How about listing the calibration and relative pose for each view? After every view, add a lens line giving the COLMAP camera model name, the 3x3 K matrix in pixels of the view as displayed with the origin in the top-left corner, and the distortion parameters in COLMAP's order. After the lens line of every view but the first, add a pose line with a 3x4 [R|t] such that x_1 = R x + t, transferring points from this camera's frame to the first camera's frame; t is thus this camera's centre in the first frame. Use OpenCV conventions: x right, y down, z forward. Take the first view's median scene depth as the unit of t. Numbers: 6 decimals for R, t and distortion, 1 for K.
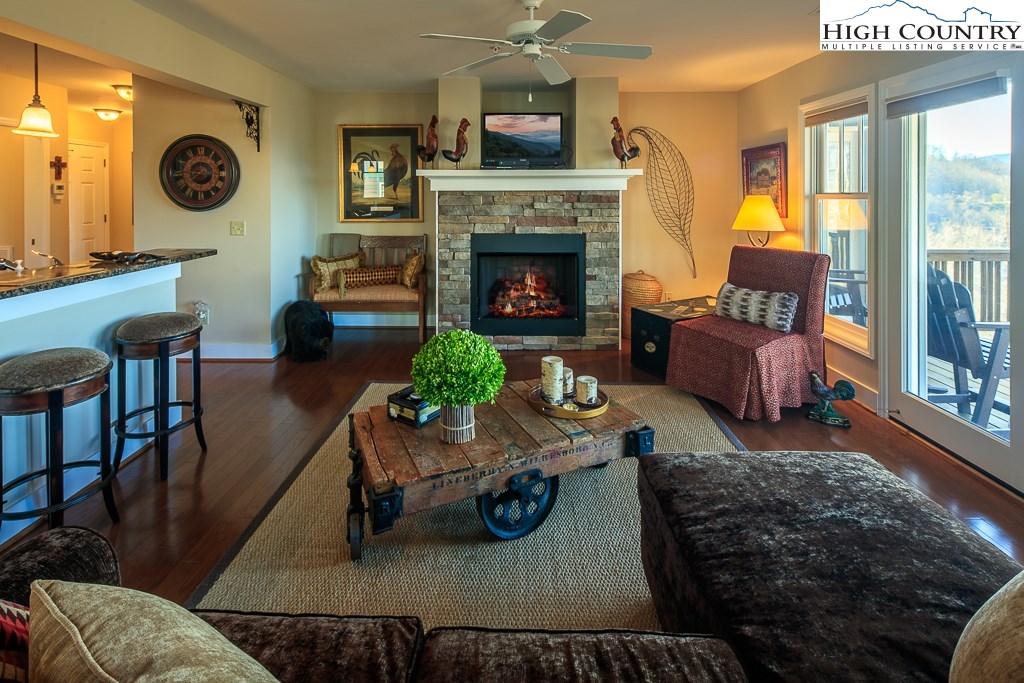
lens RADIAL K [[492.7, 0, 505.1], [0, 492.7, 201.0], [0, 0, 1]] dist [0.014184, -0.000213]
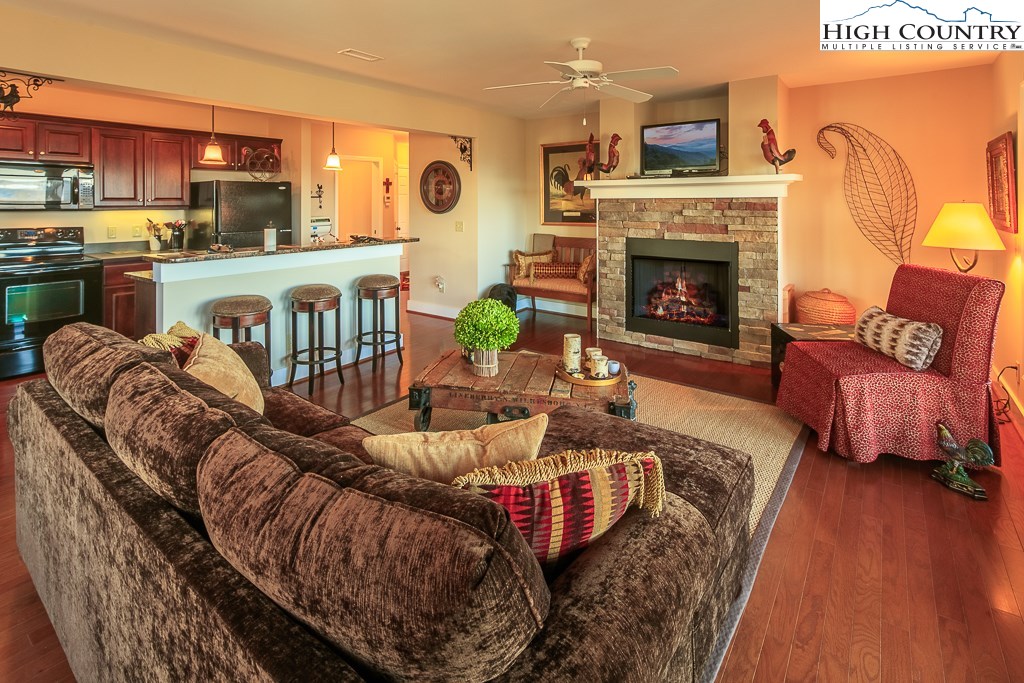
lens RADIAL K [[497.1, 0, 502.7], [0, 497.1, 203.1], [0, 0, 1]] dist [0.003703, -0.000330]
pose [[0.804579, 0.000188, -0.593846, 0.369423], [-0.005895, 0.999953, -0.007671, -0.000523], [0.593817, 0.009673, 0.804542, -0.053716]]
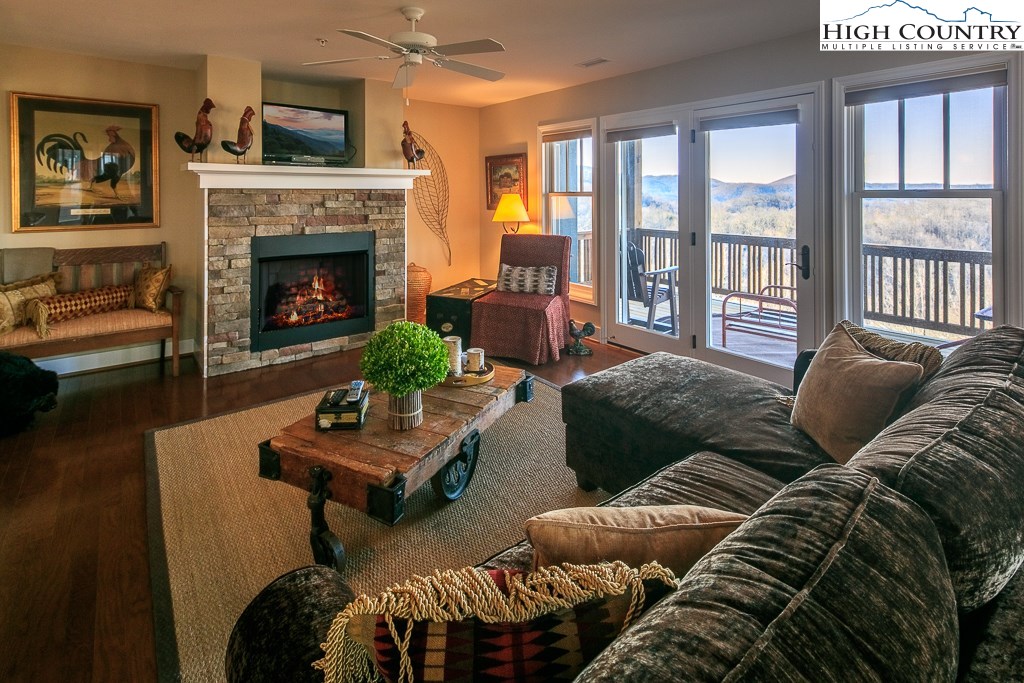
lens RADIAL K [[496.7, 0, 508.7], [0, 496.7, 193.1], [0, 0, 1]] dist [0.001191, -0.001190]
pose [[0.772817, 0.001469, 0.634628, -0.278616], [0.007976, 0.999896, -0.012028, 0.001875], [-0.634579, 0.014357, 0.772725, 0.020572]]
